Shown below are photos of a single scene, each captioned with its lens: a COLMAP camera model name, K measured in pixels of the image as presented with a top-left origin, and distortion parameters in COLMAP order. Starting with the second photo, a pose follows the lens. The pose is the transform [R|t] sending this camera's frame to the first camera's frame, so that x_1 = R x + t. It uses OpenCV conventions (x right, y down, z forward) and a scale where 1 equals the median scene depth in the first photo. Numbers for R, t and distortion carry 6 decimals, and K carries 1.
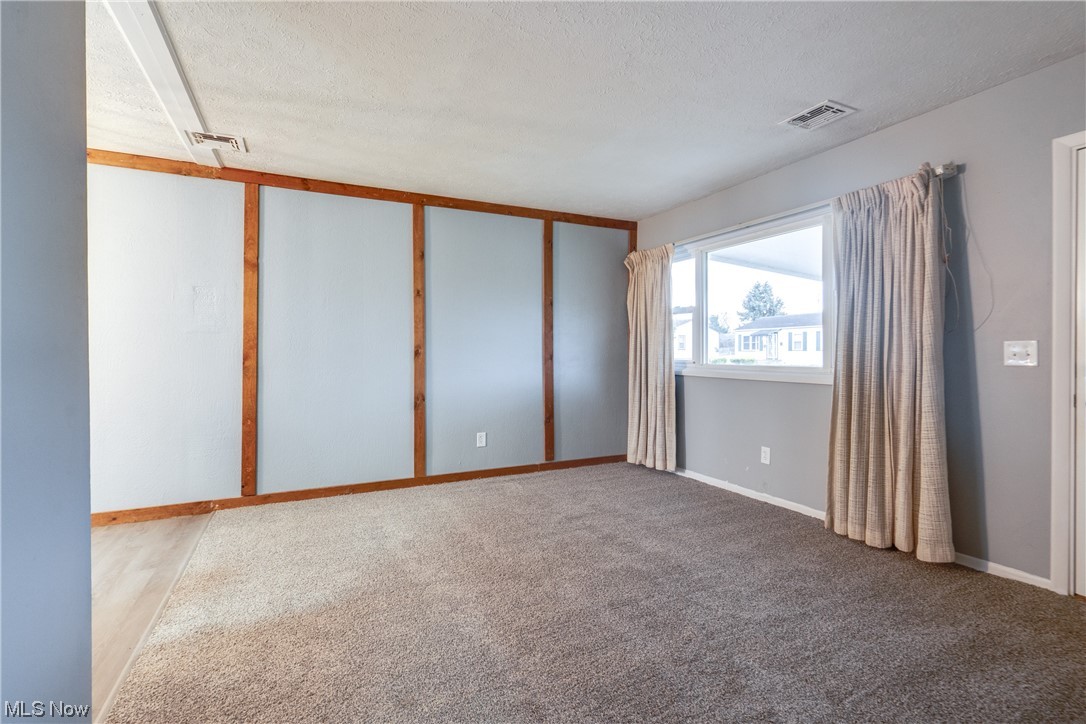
lens RADIAL K [[501.4, 0, 538.3], [0, 501.4, 355.3], [0, 0, 1]] dist [-0.001816, 0.000148]
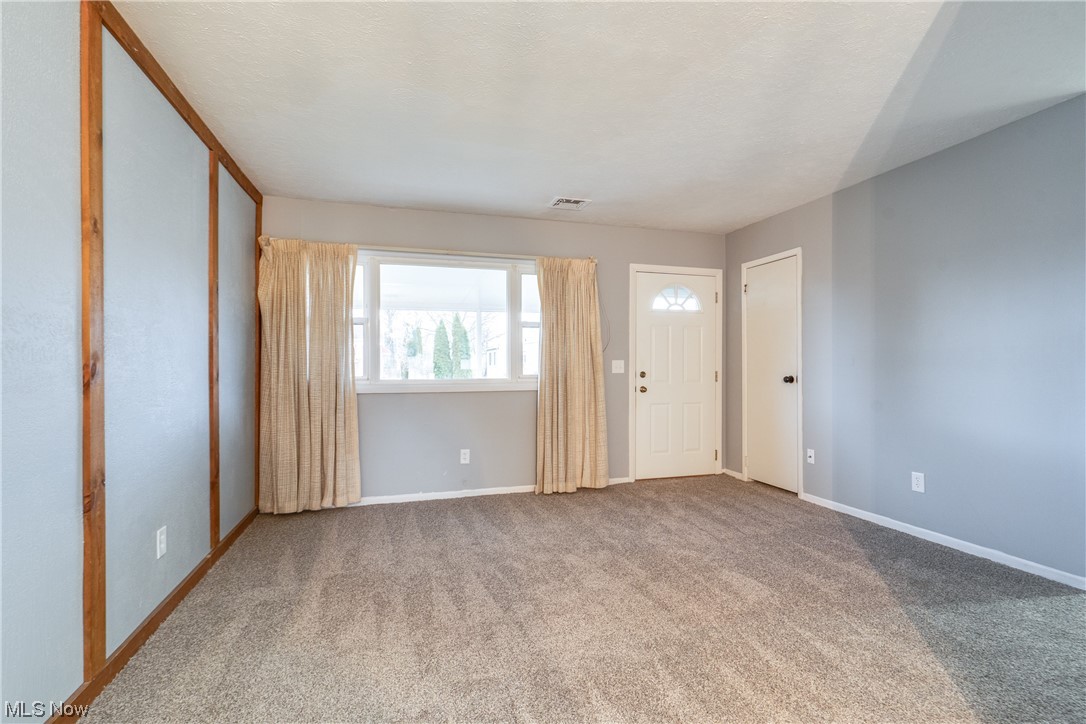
lens RADIAL K [[494.3, 0, 536.9], [0, 494.3, 362.3], [0, 0, 1]] dist [-0.003468, -0.000133]
pose [[0.165985, 0.005926, 0.986110, -0.575633], [0.010820, 0.999911, -0.007830, -0.005450], [-0.986069, 0.011970, 0.165906, 0.577547]]
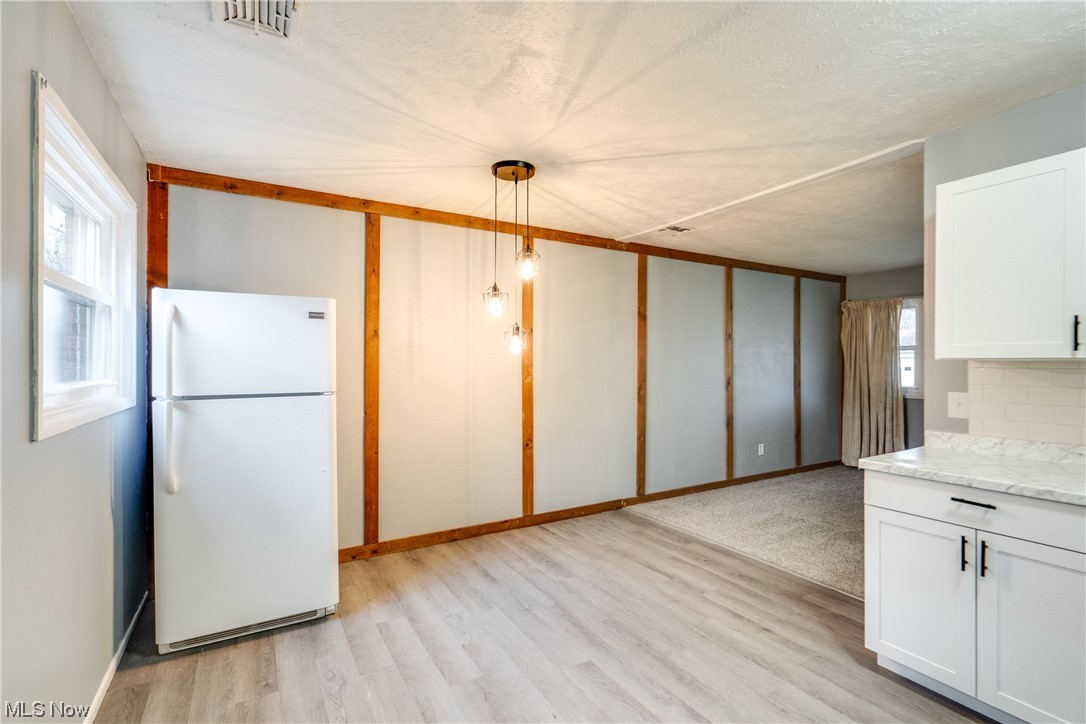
lens RADIAL K [[498.3, 0, 544.7], [0, 498.3, 365.9], [0, 0, 1]] dist [-0.000710, 0.000138]
pose [[0.996575, -0.001050, 0.082684, -0.815619], [0.001387, 0.999991, -0.004014, -0.043338], [-0.082679, 0.004115, 0.996568, -0.231322]]
